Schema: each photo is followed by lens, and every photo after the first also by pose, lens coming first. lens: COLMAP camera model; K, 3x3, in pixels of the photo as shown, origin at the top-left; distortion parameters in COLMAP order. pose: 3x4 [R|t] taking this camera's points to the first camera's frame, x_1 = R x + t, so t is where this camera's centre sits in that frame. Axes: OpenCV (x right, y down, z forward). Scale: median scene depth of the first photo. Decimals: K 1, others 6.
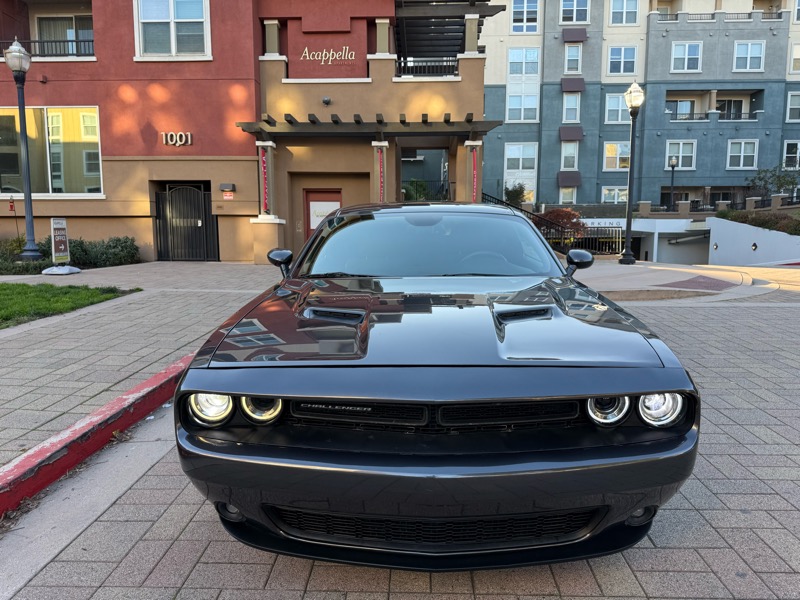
lens RADIAL K [[565.8, 0, 398.4], [0, 565.8, 306.7], [0, 0, 1]] dist [0.035979, -0.040186]
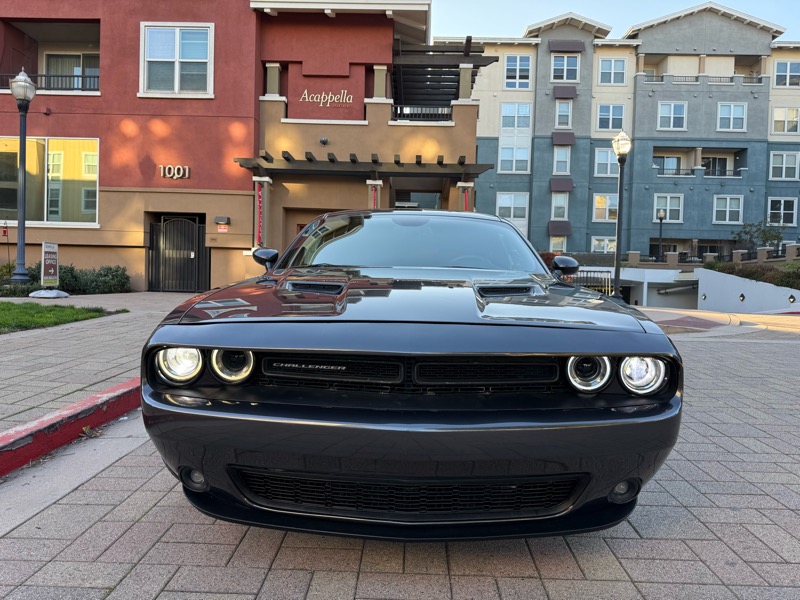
lens RADIAL K [[565.8, 0, 397.8], [0, 565.8, 302.7], [0, 0, 1]] dist [0.035979, -0.040186]
pose [[0.999588, 0.026174, 0.011781, 0.003278], [-0.025014, 0.995657, -0.089671, 0.018722], [-0.014077, 0.089339, 0.995902, 0.003098]]
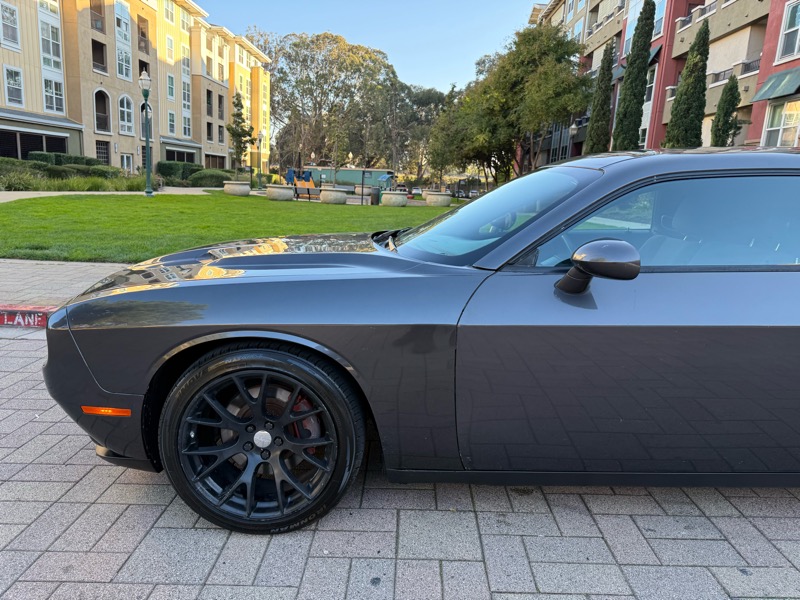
lens RADIAL K [[565.8, 0, 402.8], [0, 565.8, 302.1], [0, 0, 1]] dist [0.035979, -0.040186]
pose [[0.021091, 0.212487, -0.976936, 0.190362], [-0.177568, 0.962414, 0.205495, -0.027823], [0.983882, 0.169139, 0.058029, 0.190788]]
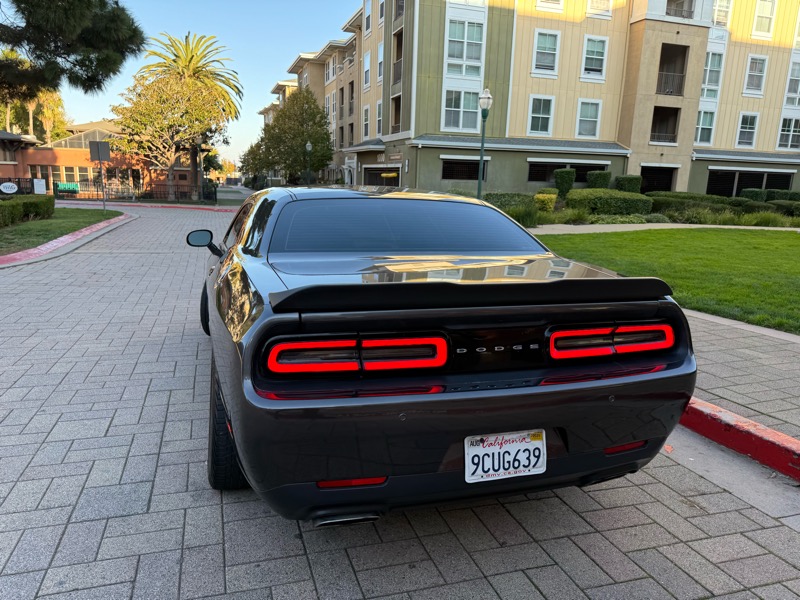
lens RADIAL K [[565.8, 0, 393.5], [0, 565.8, 301.6], [0, 0, 1]] dist [0.035979, -0.040186]
pose [[-0.941579, 0.042275, -0.334129, 0.080940], [-0.071931, 0.943957, 0.322137, -0.085927], [0.329022, 0.327351, -0.885768, 0.521012]]
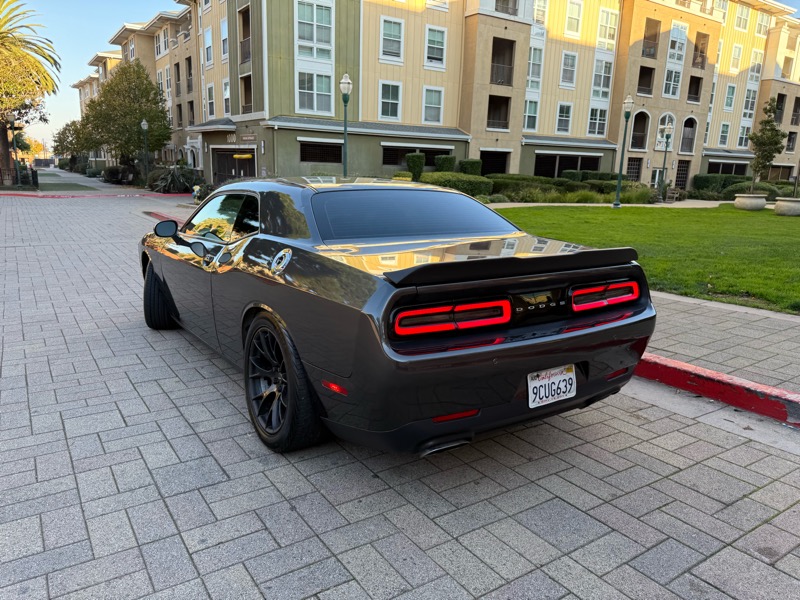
lens RADIAL K [[565.8, 0, 394.0], [0, 565.8, 298.9], [0, 0, 1]] dist [0.035979, -0.040186]
pose [[-0.814514, 0.109050, -0.569803, 0.146972], [-0.100693, 0.940694, 0.323970, -0.088332], [0.571339, 0.321253, -0.755227, 0.520175]]
